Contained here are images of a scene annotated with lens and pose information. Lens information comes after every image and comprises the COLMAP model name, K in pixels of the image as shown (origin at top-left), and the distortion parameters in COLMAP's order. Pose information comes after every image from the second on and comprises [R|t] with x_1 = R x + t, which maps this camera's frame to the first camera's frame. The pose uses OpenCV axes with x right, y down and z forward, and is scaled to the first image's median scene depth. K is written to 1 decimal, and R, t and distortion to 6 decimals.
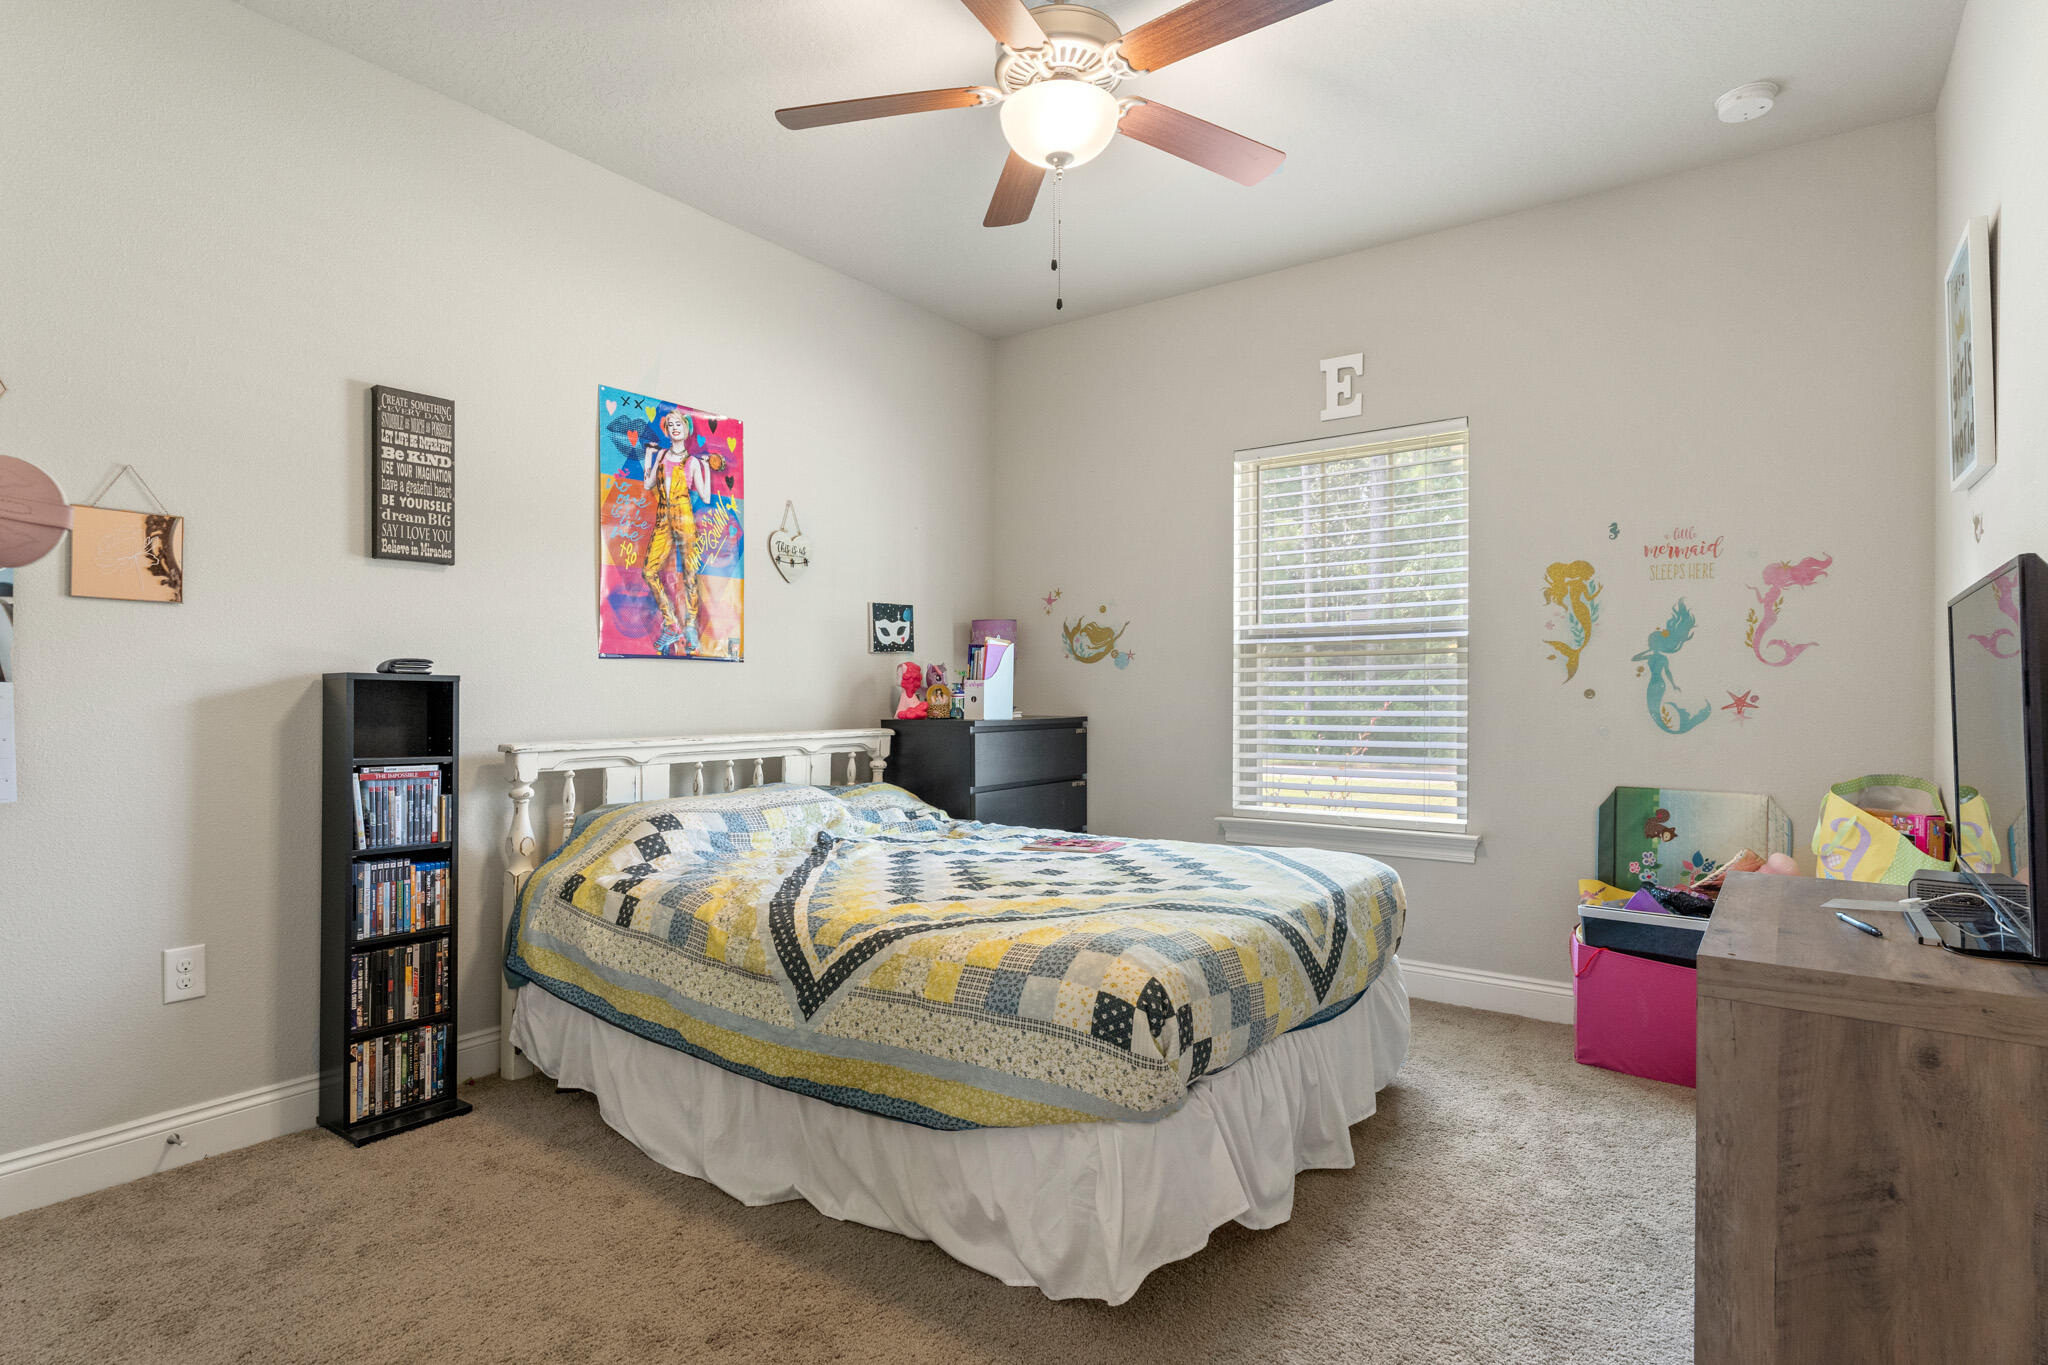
lens RADIAL K [[1039.9, 0, 1021.5], [0, 1039.9, 692.7], [0, 0, 1]] dist [0.004235, 0.000389]
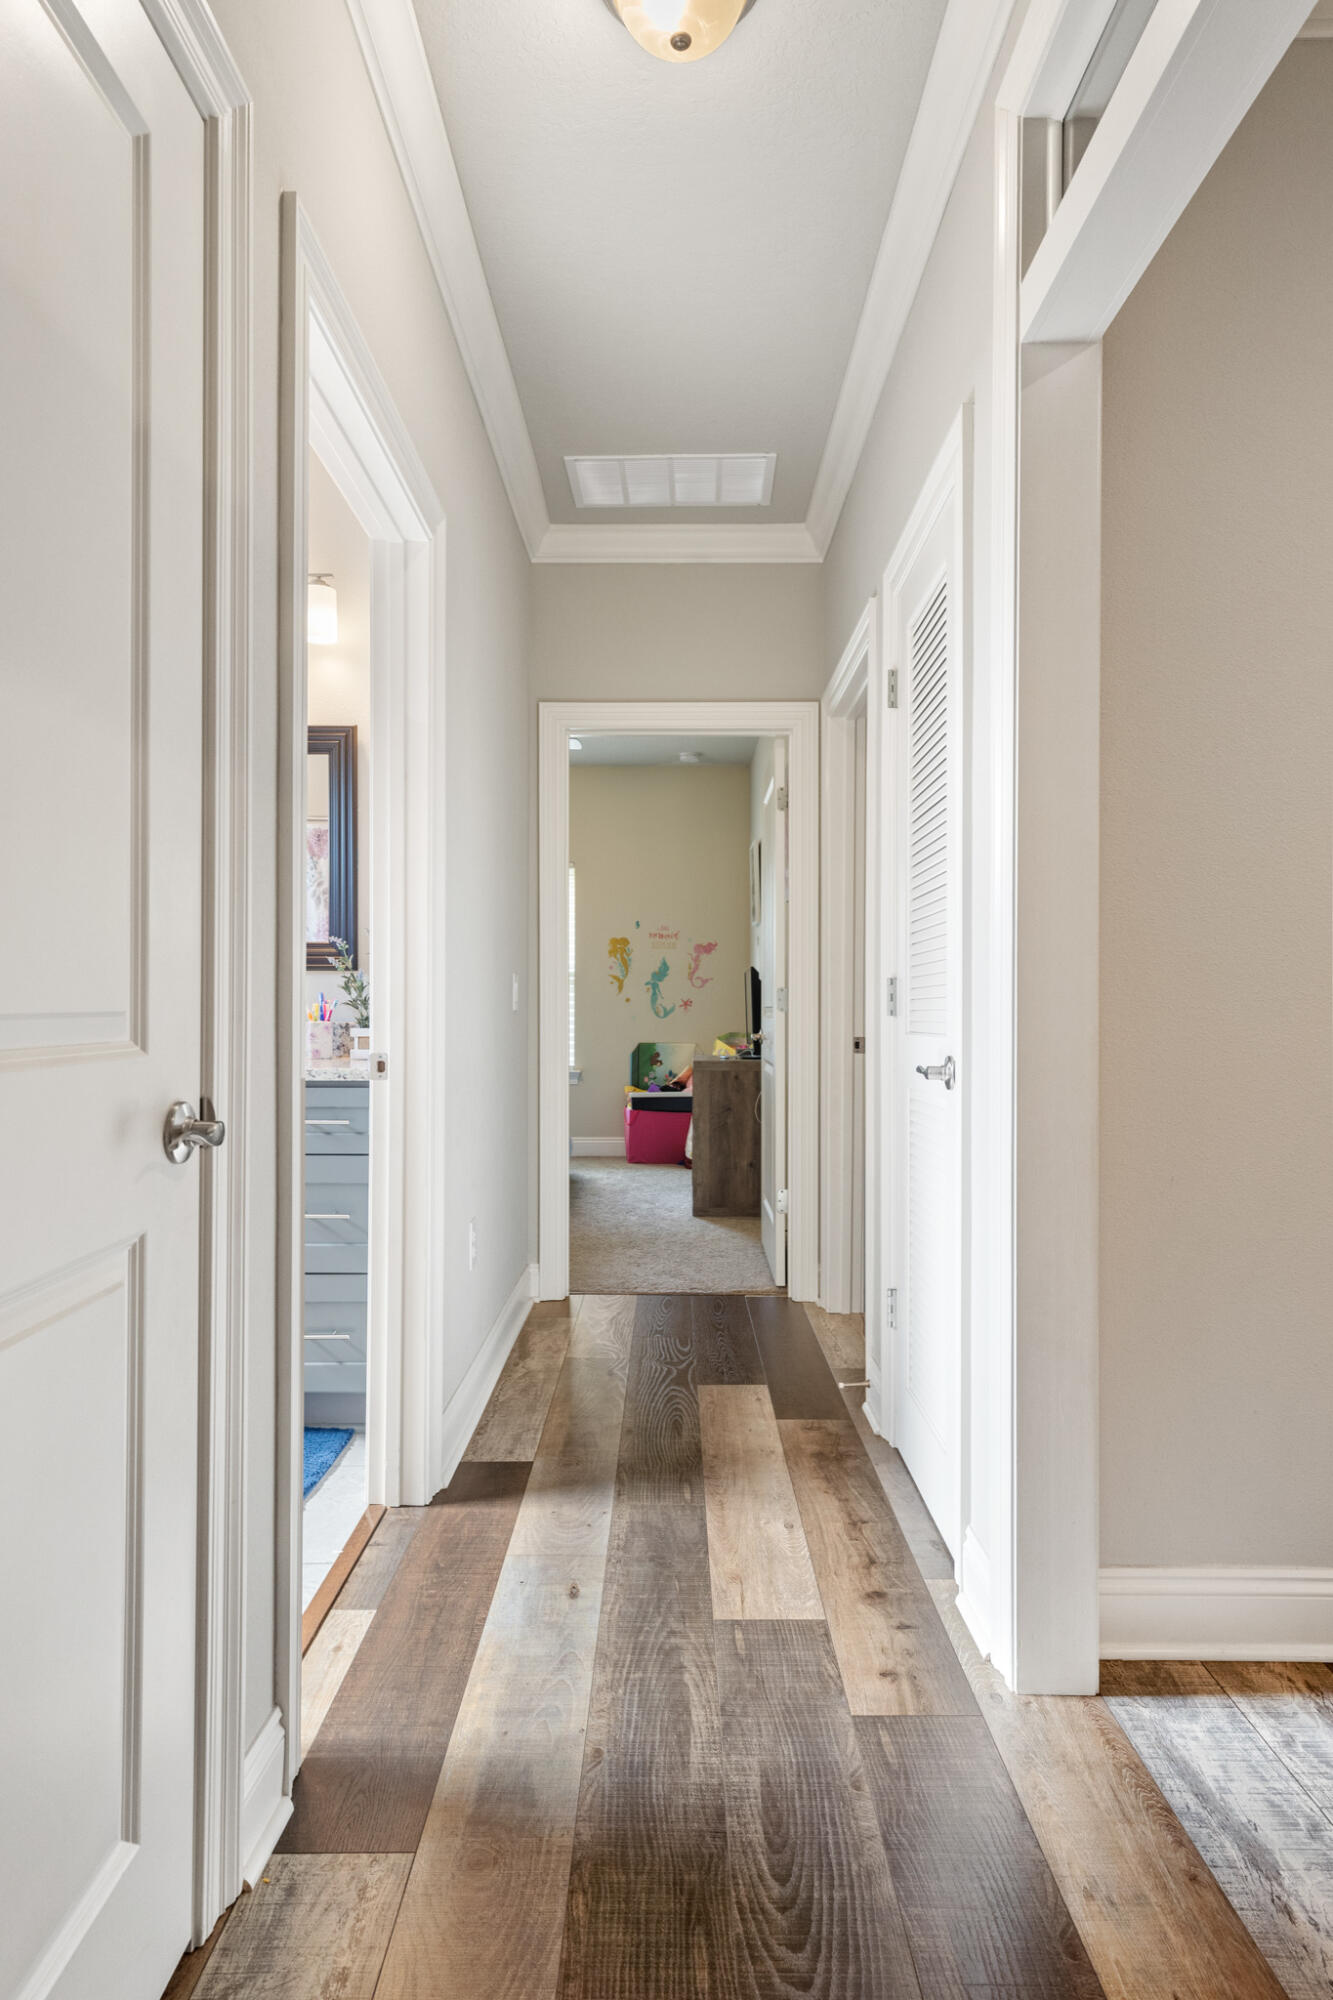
lens RADIAL K [[1144.5, 0, 666.1], [0, 1144.5, 1000.2], [0, 0, 1]] dist [-0.000157, -0.000002]
pose [[0.812806, -0.000726, 0.582534, -0.792339], [-0.000082, 0.999999, 0.001360, -0.002219], [-0.582535, -0.001153, 0.812805, -0.996439]]
